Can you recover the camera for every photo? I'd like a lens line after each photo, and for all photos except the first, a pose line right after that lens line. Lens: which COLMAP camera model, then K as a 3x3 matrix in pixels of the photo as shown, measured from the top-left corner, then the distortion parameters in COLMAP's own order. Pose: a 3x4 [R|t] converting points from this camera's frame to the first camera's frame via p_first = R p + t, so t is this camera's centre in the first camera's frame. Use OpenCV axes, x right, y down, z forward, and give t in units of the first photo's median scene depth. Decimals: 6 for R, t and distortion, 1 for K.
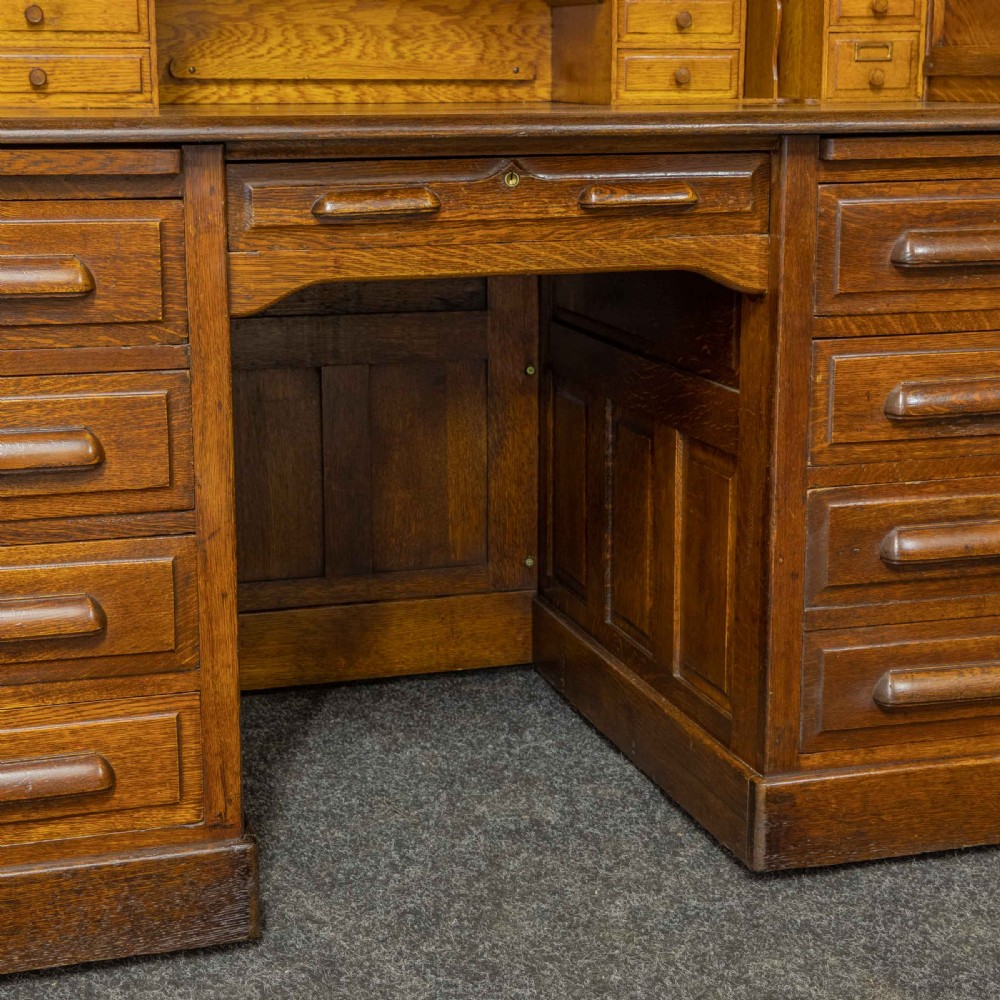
lens RADIAL K [[1915.3, 0, 476.8], [0, 1915.3, 466.6], [0, 0, 1]] dist [0.055729, 0.209671]
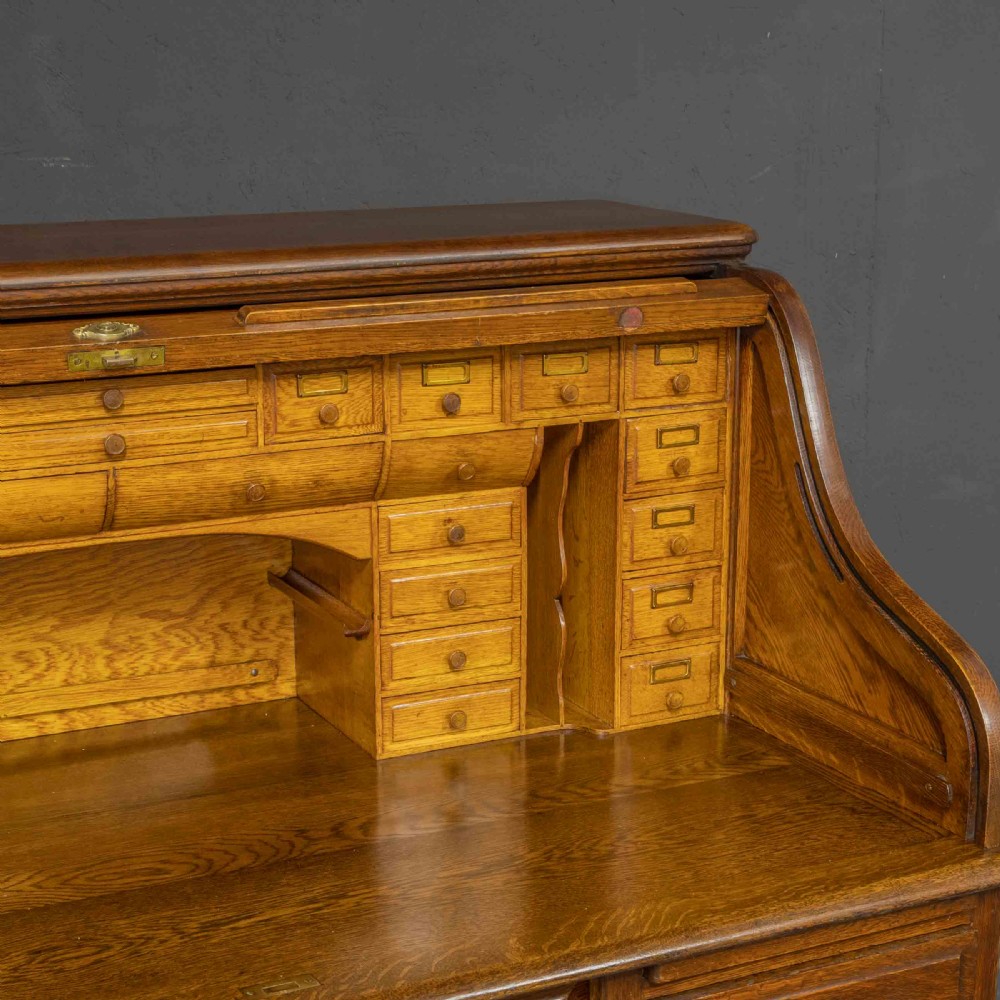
lens RADIAL K [[2134.5, 0, 502.1], [0, 2134.5, 645.2], [0, 0, 1]] dist [0.039271, 0.043950]
pose [[0.984435, -0.051090, 0.168160, -0.036395], [0.035586, 0.994940, 0.093954, -0.371743], [-0.172109, -0.086507, 0.981272, 0.075221]]
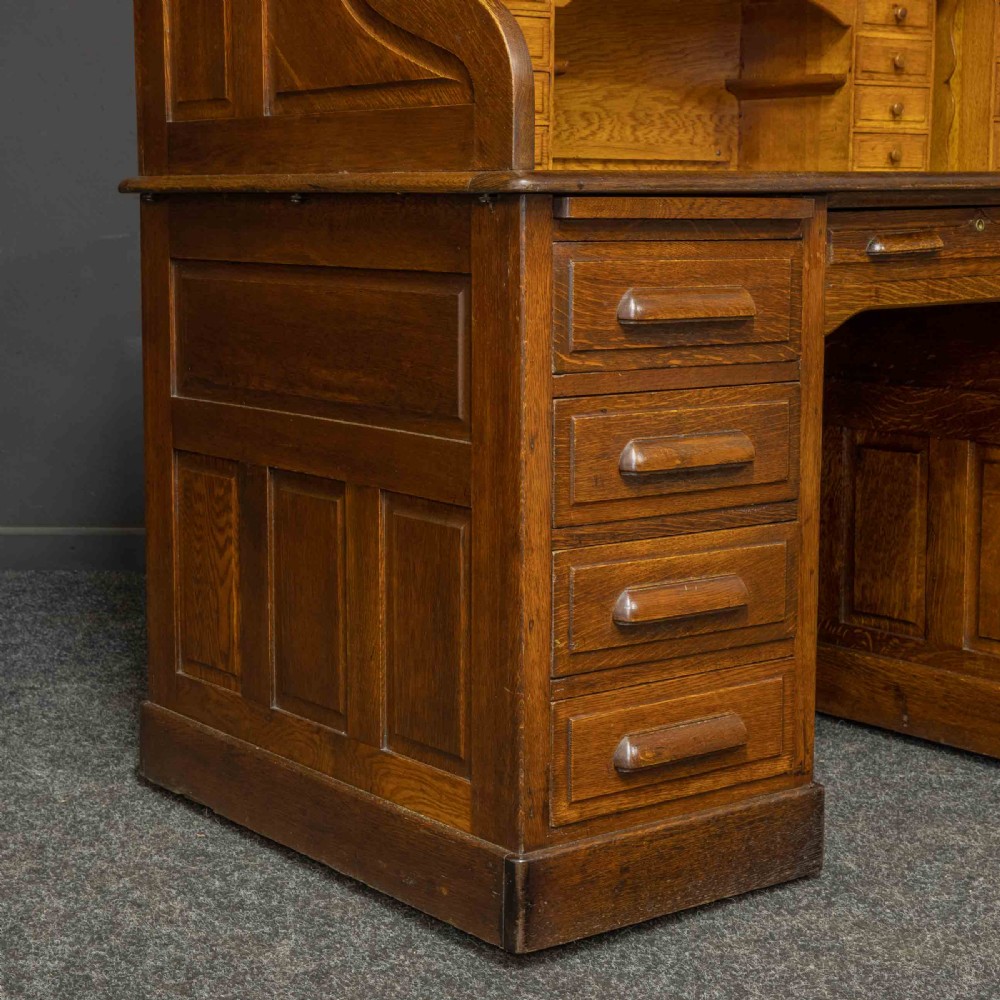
lens RADIAL K [[2026.0, 0, 496.4], [0, 2026.0, 468.3], [0, 0, 1]] dist [0.063413, 0.476621]
pose [[0.934063, -0.045622, 0.354182, -0.672114], [0.070973, 0.995737, -0.058912, 0.056017], [-0.349985, 0.080165, 0.933319, -0.099949]]
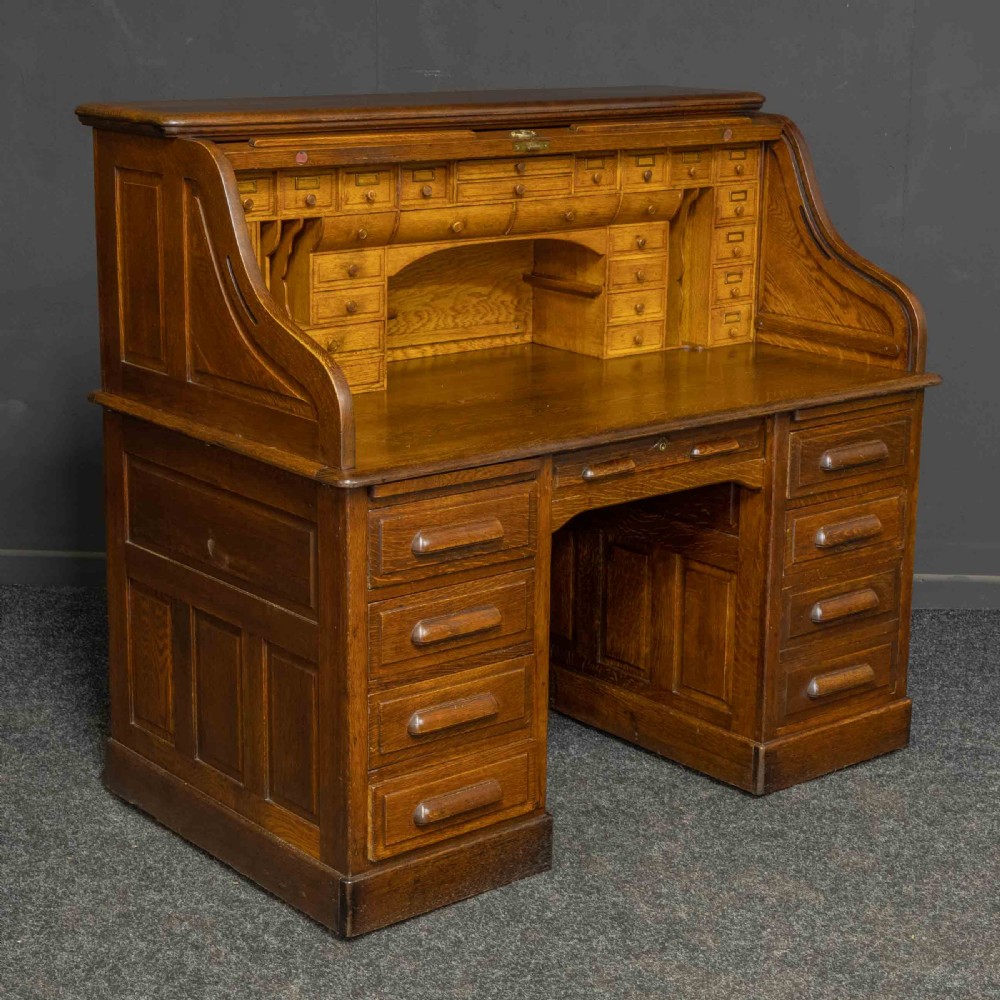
lens RADIAL K [[2026.0, 0, 496.4], [0, 2026.0, 468.3], [0, 0, 1]] dist [0.063413, 0.476621]
pose [[0.922850, -0.078068, 0.377166, -0.794333], [0.064433, 0.996735, 0.048656, -0.211621], [-0.379733, -0.020600, 0.924867, -0.700403]]
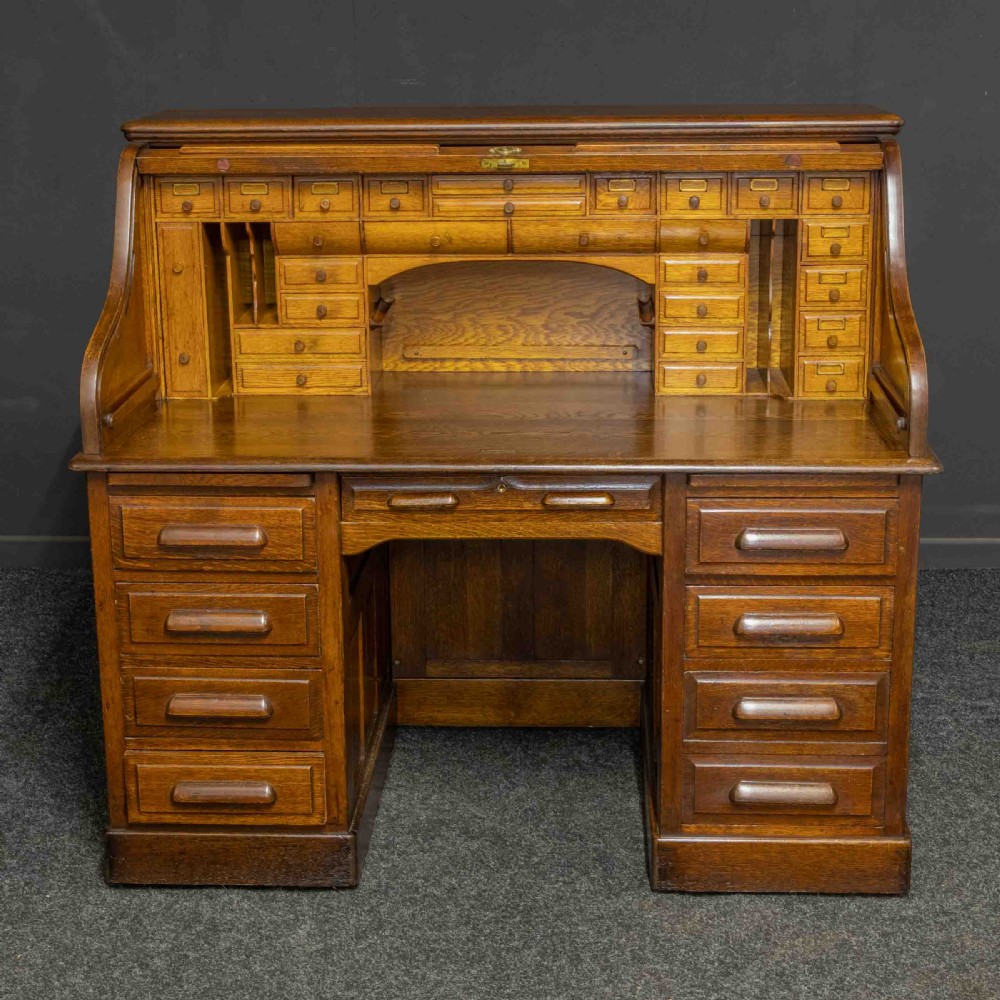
lens RADIAL K [[1902.2, 0, 484.3], [0, 1902.2, 489.2], [0, 0, 1]] dist [-0.025767, 0.128163]
pose [[0.942310, 0.077568, -0.325630, 0.515500], [-0.058207, 0.995931, 0.068801, -0.240856], [0.329641, -0.045878, 0.942991, -0.593050]]
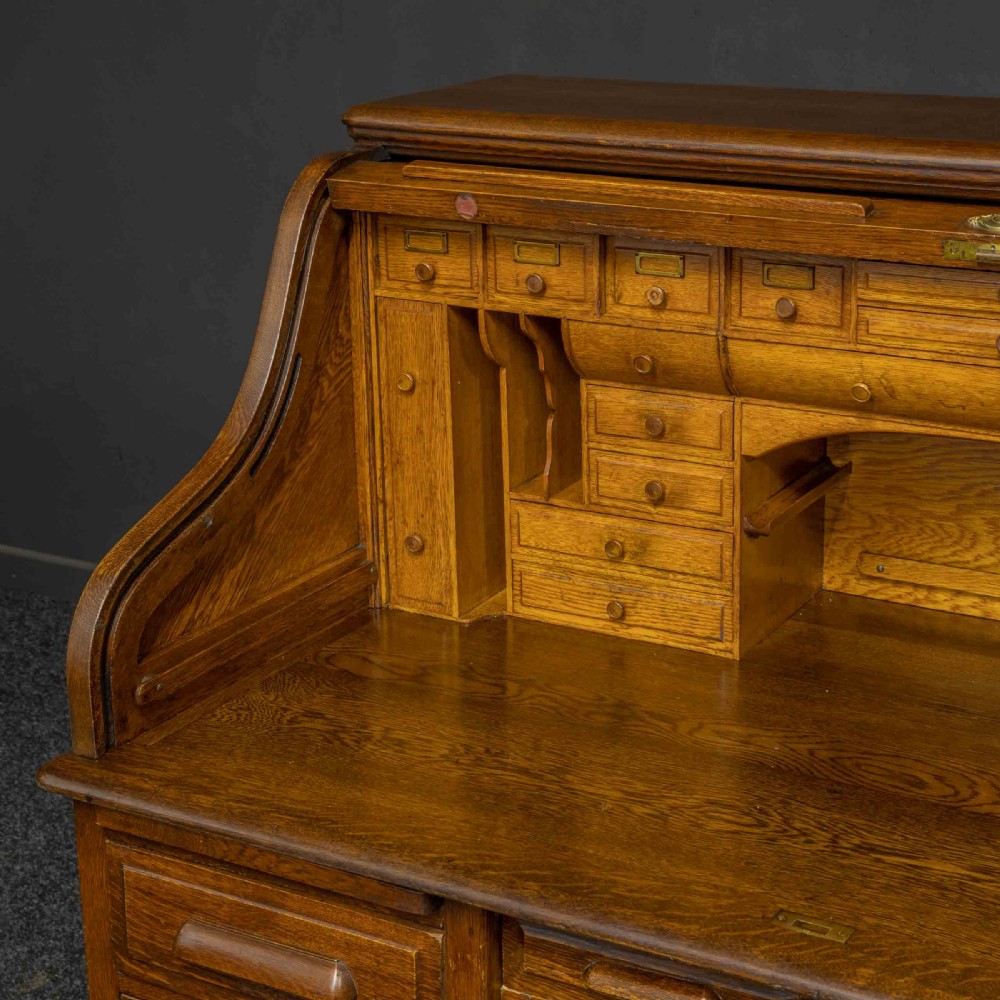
lens RADIAL K [[2038.4, 0, 582.7], [0, 2038.4, 498.8], [0, 0, 1]] dist [0.059073, 0.377073]
pose [[0.708901, 0.212947, -0.672393, 0.424181], [-0.139214, 0.976824, 0.162587, -0.428261], [0.691432, -0.021652, 0.722117, 0.296472]]
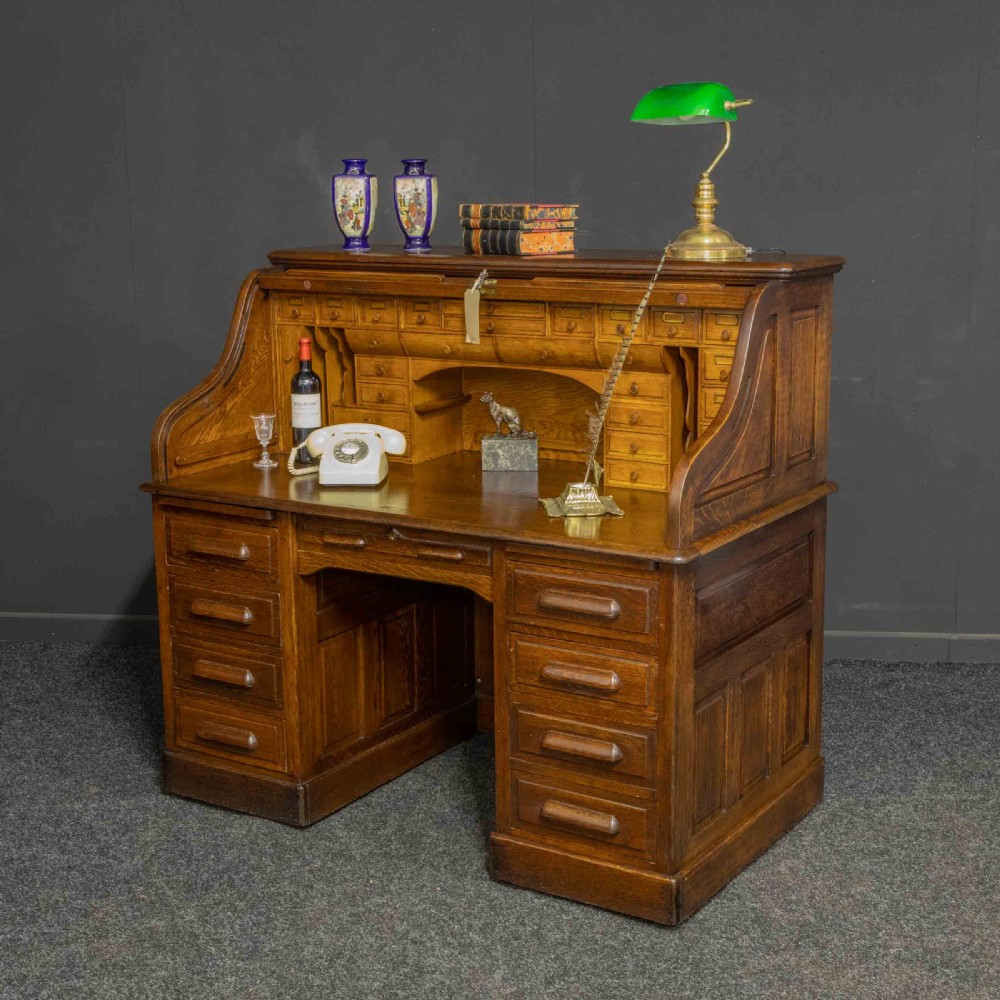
lens RADIAL K [[1623.7, 0, 475.7], [0, 1623.7, 501.0], [0, 0, 1]] dist [0.035588, 0.135426]
pose [[0.648921, 0.150827, -0.745756, 1.374217], [-0.141058, 0.987012, 0.076878, -0.319756], [0.747666, 0.055307, 0.661768, -0.198359]]
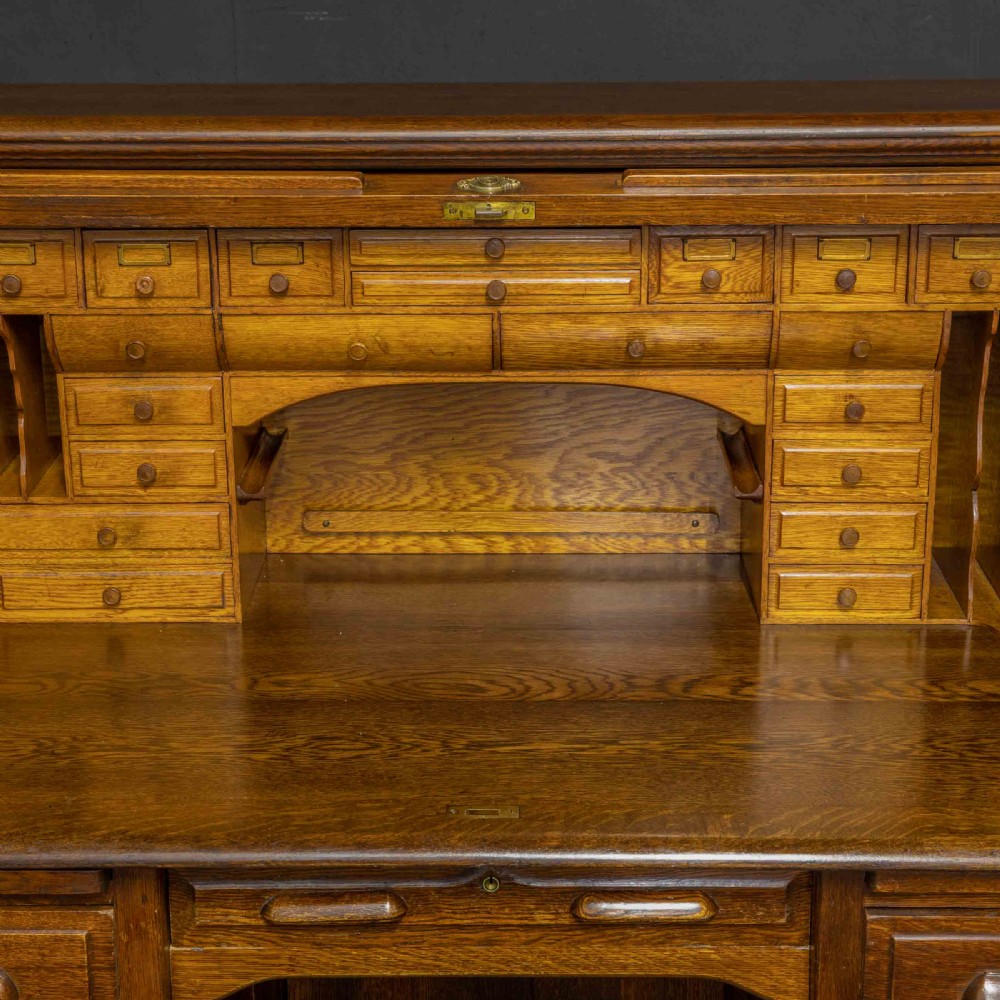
lens RADIAL K [[2080.1, 0, 500.0], [0, 2080.1, 500.0], [0, 0, 1]] dist [0.060200, 0.315111]
pose [[0.953833, 0.084046, -0.288338, 0.254985], [-0.055960, 0.992968, 0.104318, -0.381729], [0.295078, -0.083367, 0.951829, 0.090444]]
